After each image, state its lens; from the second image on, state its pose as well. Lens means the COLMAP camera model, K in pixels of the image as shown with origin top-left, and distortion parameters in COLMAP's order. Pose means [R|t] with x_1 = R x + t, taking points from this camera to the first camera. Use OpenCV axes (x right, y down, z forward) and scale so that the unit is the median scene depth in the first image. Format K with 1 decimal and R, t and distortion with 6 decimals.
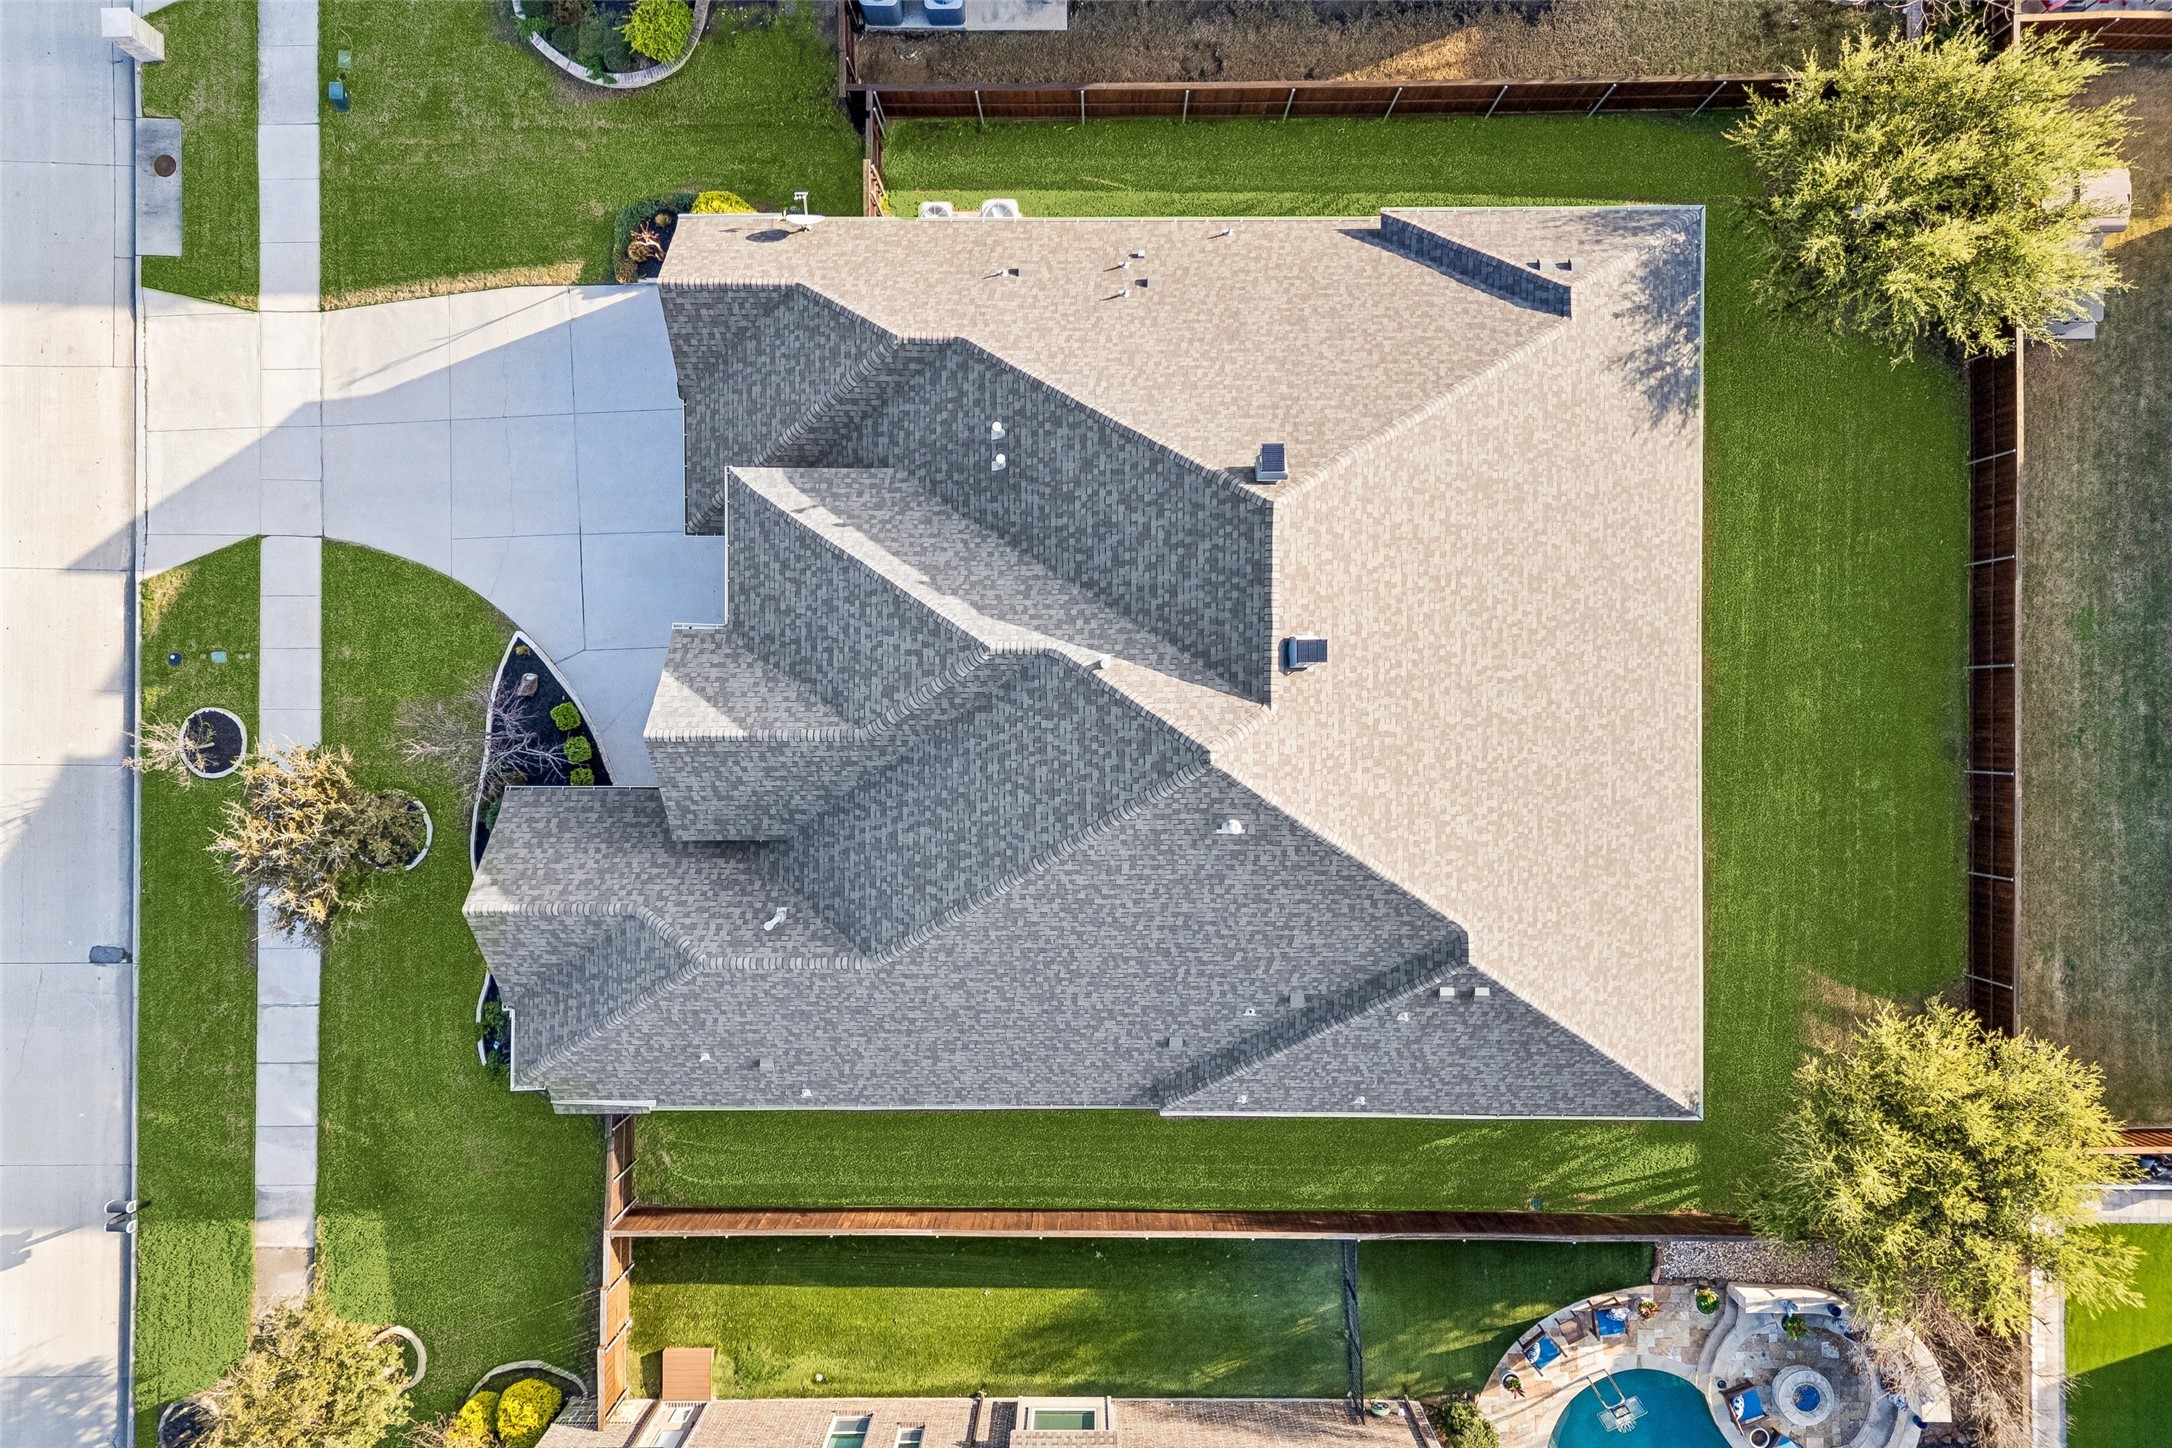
lens RADIAL K [[1464.9, 0, 1086.0], [0, 1464.9, 724.0], [0, 0, 1]] dist [0.004510, 0.002133]
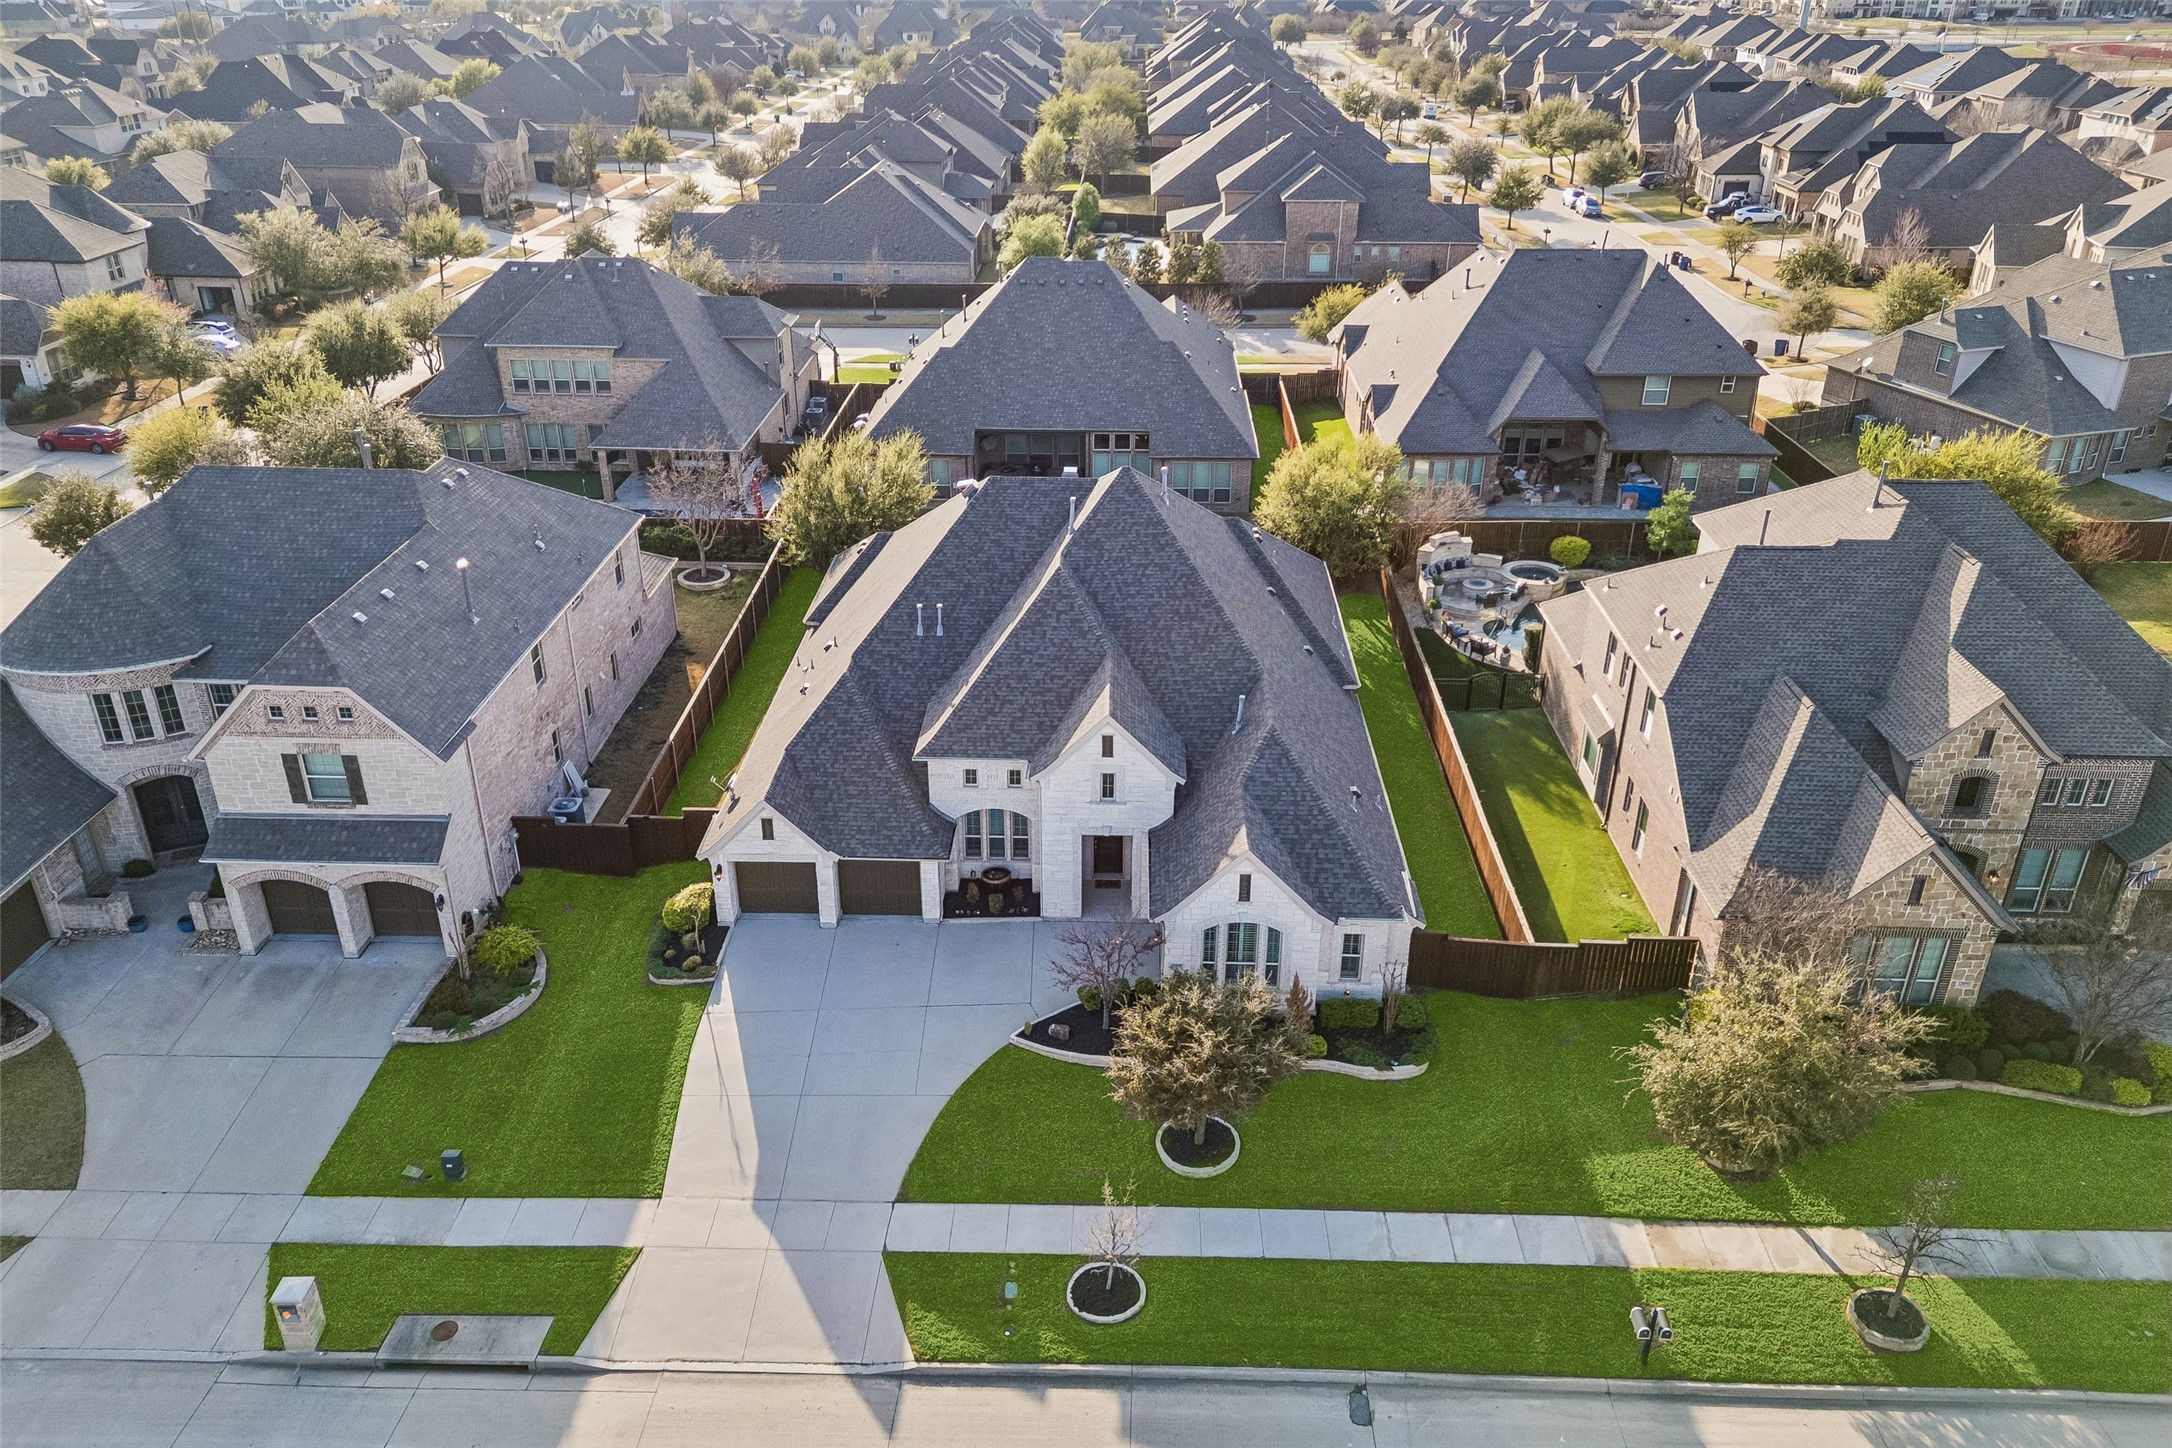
lens RADIAL K [[1544.7, 0, 1086.0], [0, 1544.7, 724.0], [0, 0, 1]] dist [0.002362, -0.000902]
pose [[0.030564, -0.459596, 0.887602, -1.269432], [0.999528, 0.016898, -0.025669, 0.018518], [-0.003202, 0.887968, 0.459895, 0.257576]]
